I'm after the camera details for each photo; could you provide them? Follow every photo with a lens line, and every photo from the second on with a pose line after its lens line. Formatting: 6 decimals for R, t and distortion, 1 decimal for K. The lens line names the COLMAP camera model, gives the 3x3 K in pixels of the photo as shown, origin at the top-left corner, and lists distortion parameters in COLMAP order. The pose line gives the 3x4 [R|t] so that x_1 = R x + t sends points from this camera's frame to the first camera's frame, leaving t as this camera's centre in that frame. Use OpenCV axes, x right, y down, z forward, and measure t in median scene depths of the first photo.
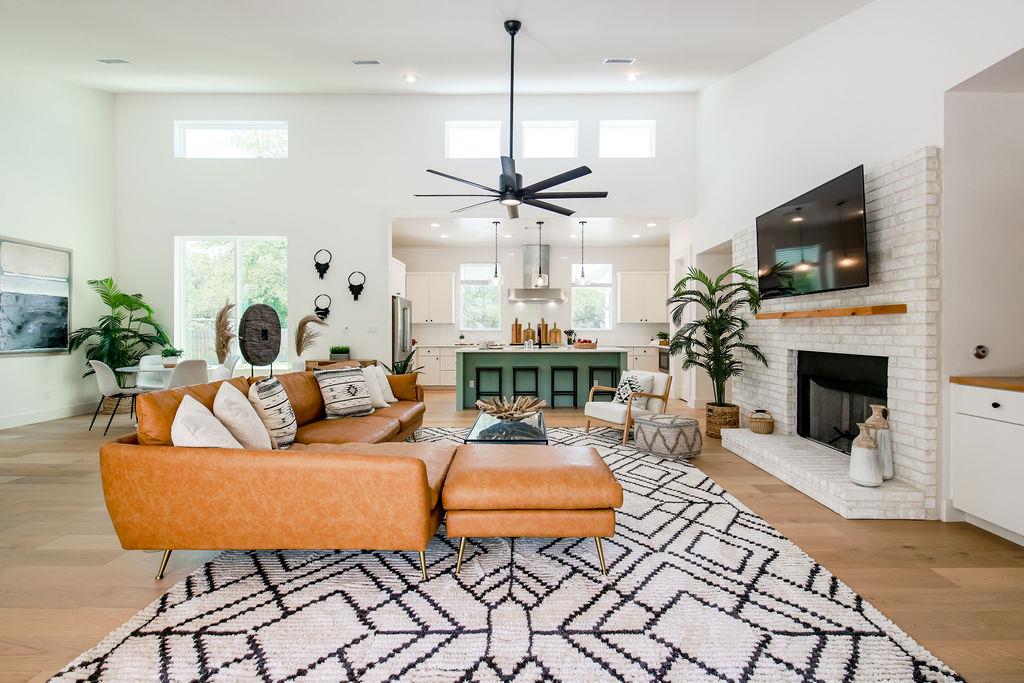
lens RADIAL K [[453.2, 0, 515.2], [0, 453.2, 330.6], [0, 0, 1]] dist [0.000911, -0.000633]
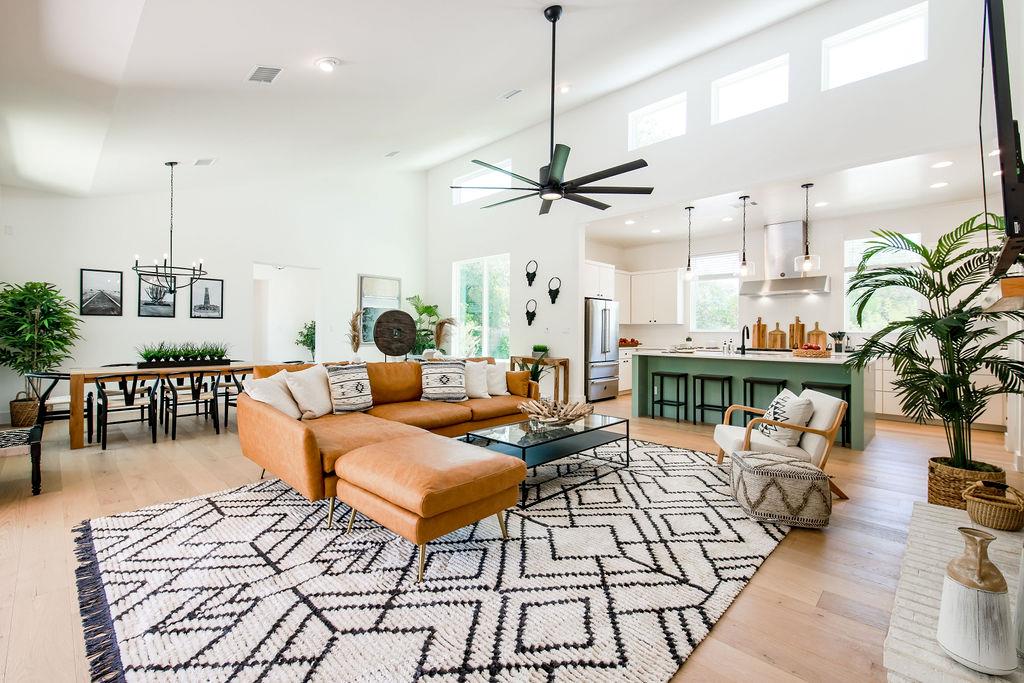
lens RADIAL K [[453.4, 0, 512.2], [0, 453.4, 325.1], [0, 0, 1]] dist [0.005454, -0.000517]
pose [[0.712831, -0.005631, -0.701313, 0.940348], [-0.006638, 0.999869, -0.014776, 0.005272], [0.701304, 0.015188, 0.712700, 0.412973]]
